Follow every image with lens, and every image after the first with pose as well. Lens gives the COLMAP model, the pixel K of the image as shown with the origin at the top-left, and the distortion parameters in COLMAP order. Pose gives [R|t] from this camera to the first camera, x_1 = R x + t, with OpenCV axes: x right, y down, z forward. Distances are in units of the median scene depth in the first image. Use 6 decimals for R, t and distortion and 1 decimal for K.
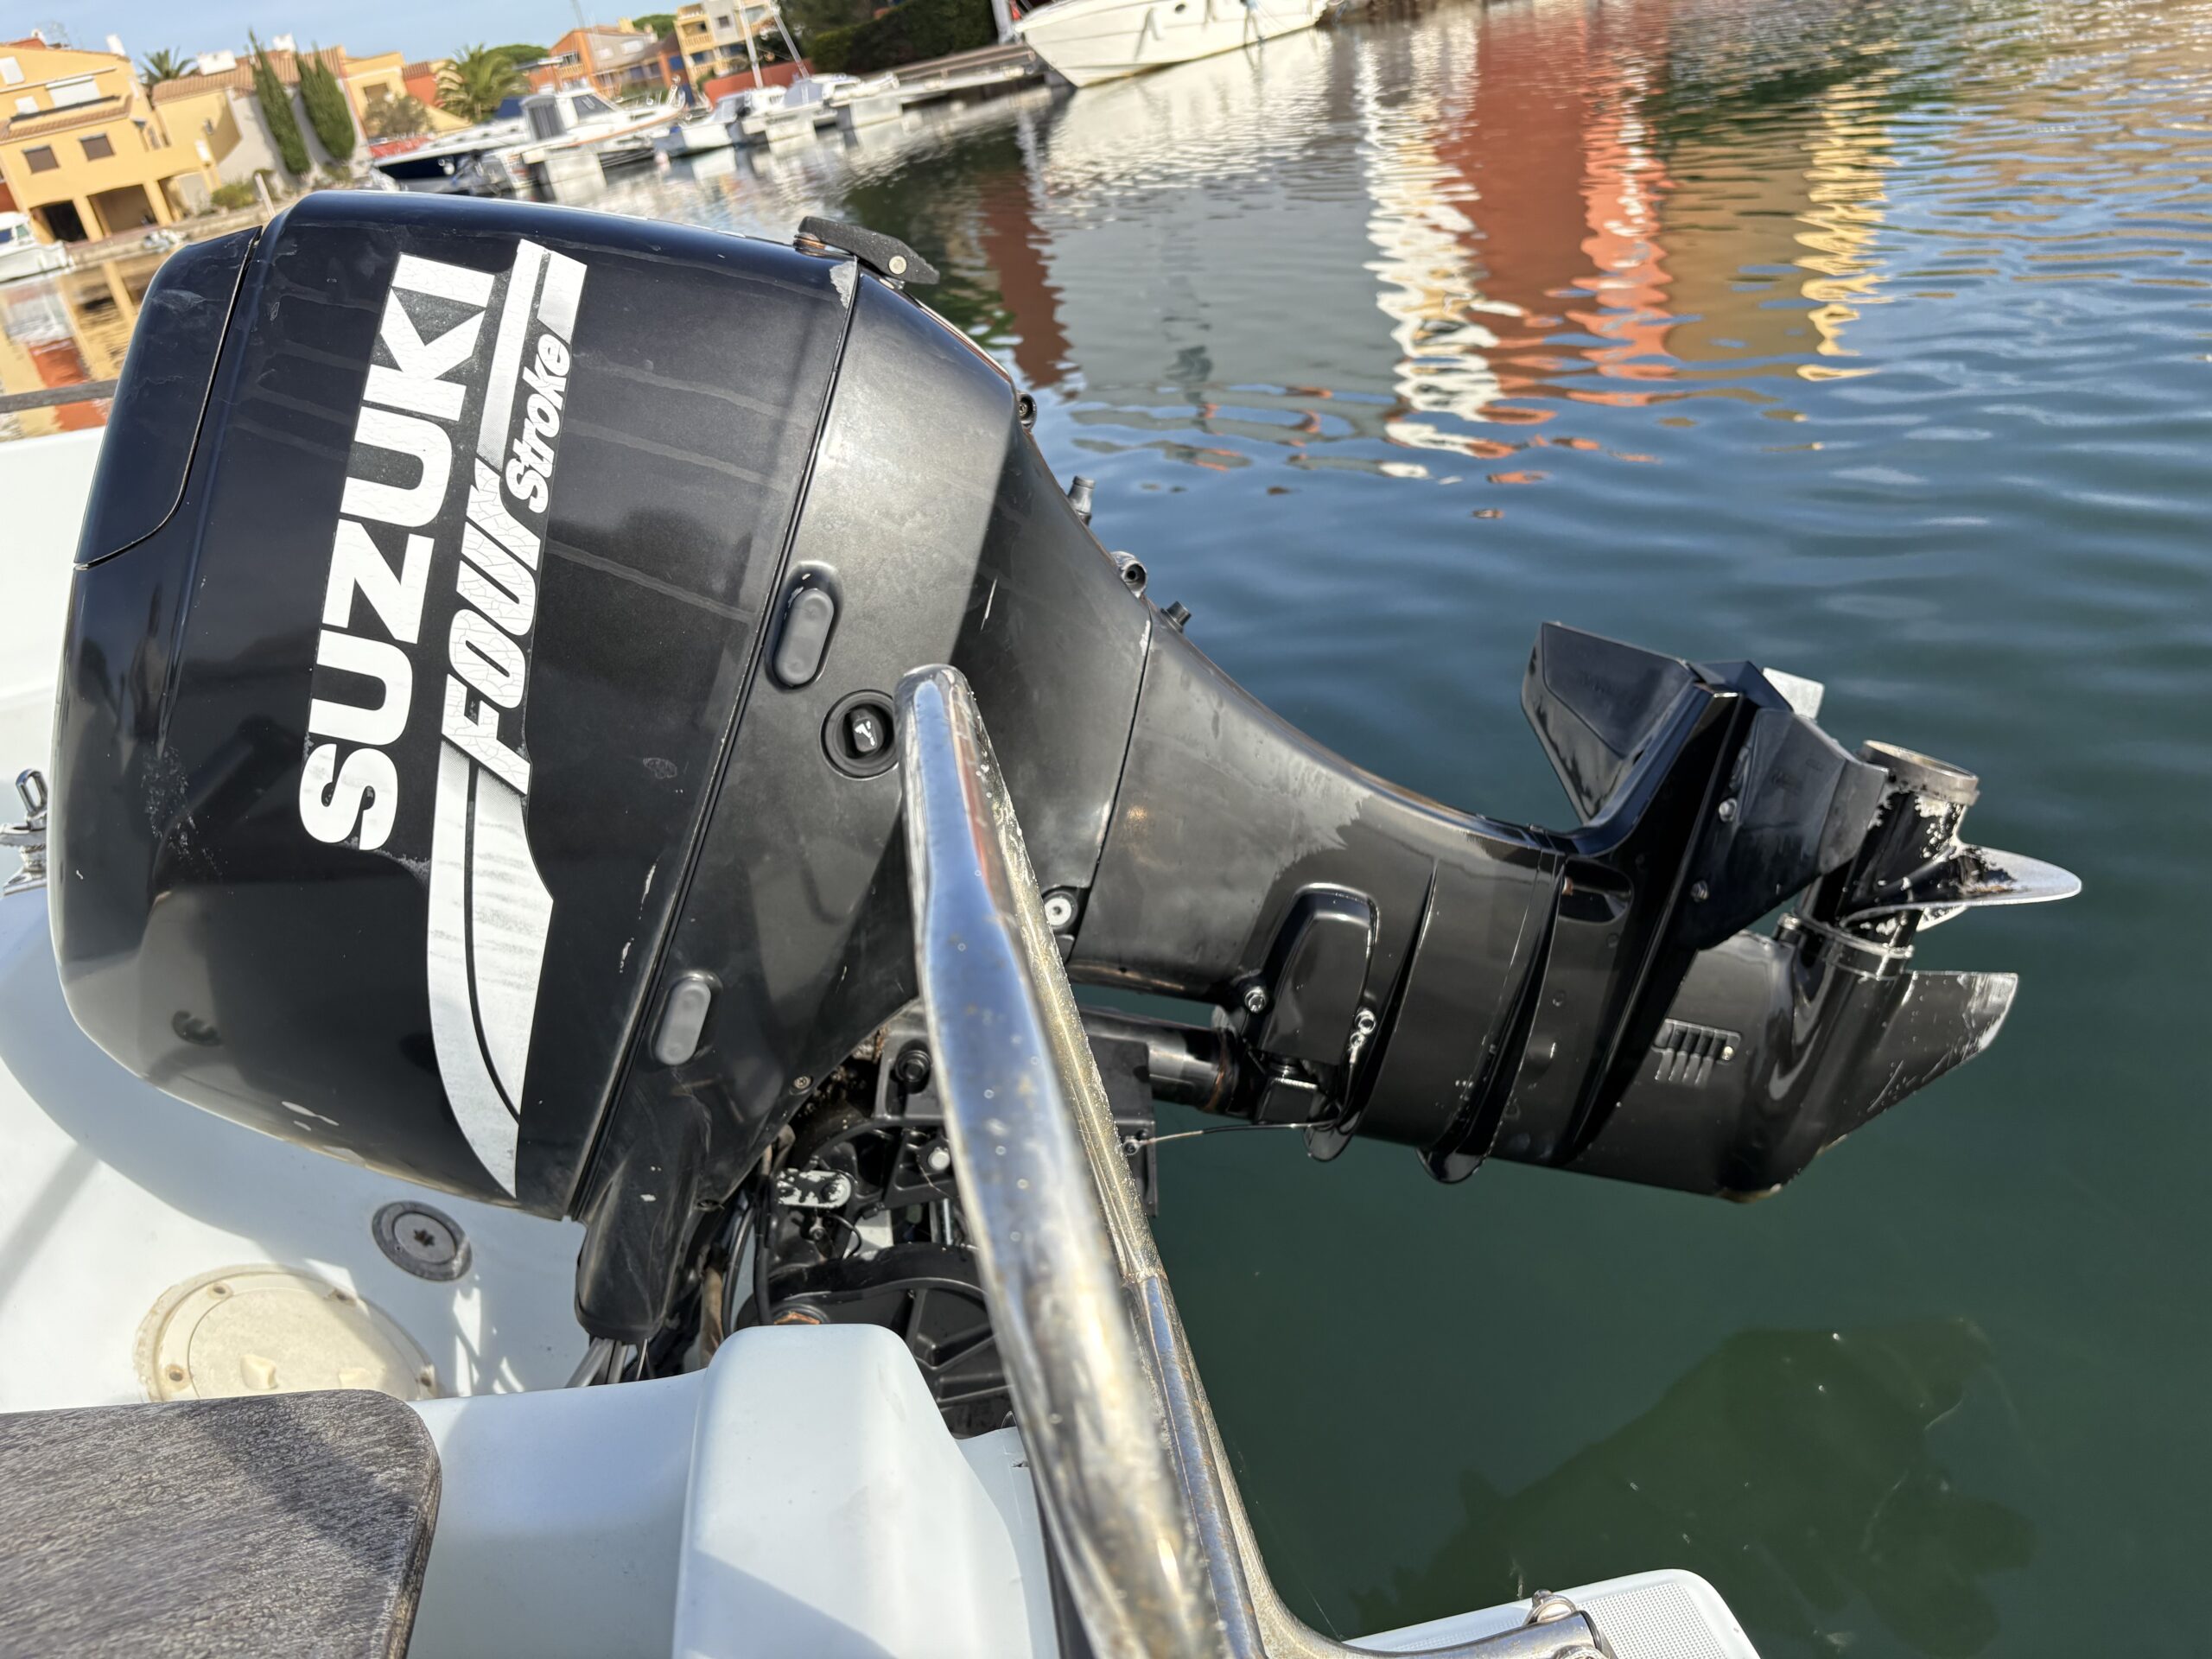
lens RADIAL K [[1707.1, 0, 1106.9], [0, 1707.1, 771.7], [0, 0, 1]] dist [0.003012, -0.001289]
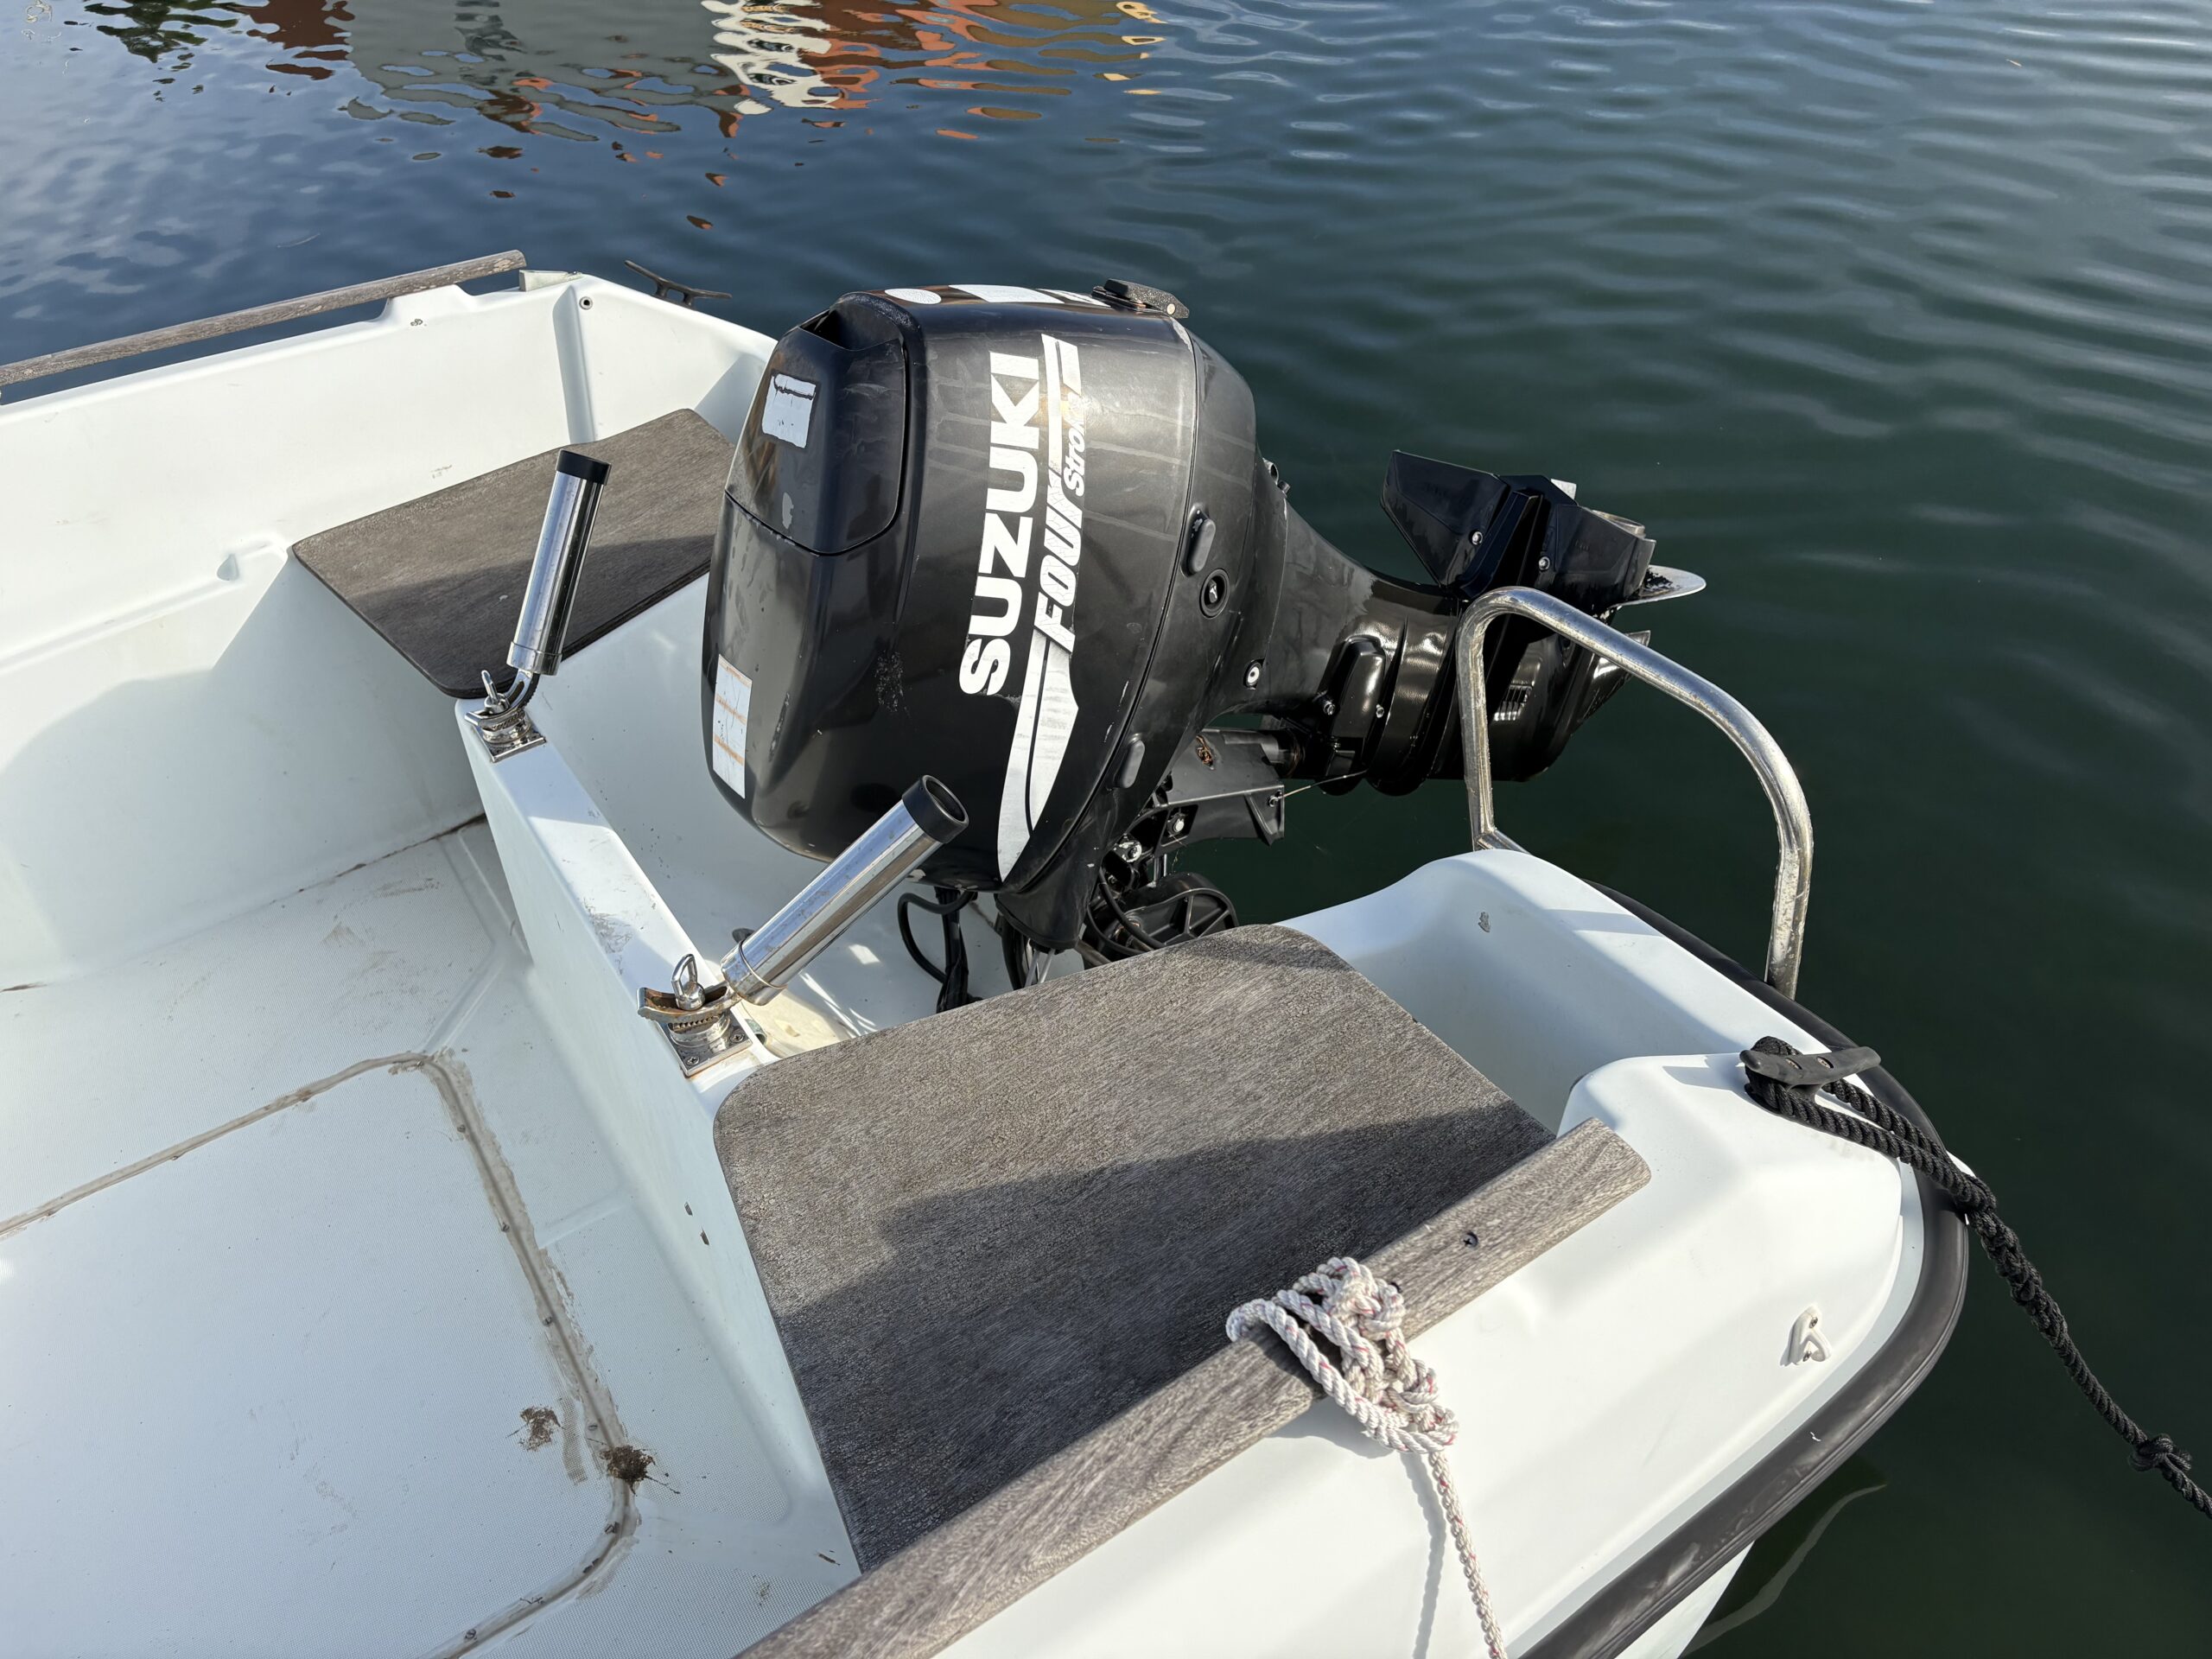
lens RADIAL K [[1665.3, 0, 1106.0], [0, 1665.3, 829.5], [0, 0, 1]] dist [0.056348, -0.002972]
pose [[0.932196, -0.167548, 0.320839, -0.927180], [0.096939, 0.969597, 0.224686, -0.202714], [-0.348731, -0.178349, 0.920097, -0.688268]]
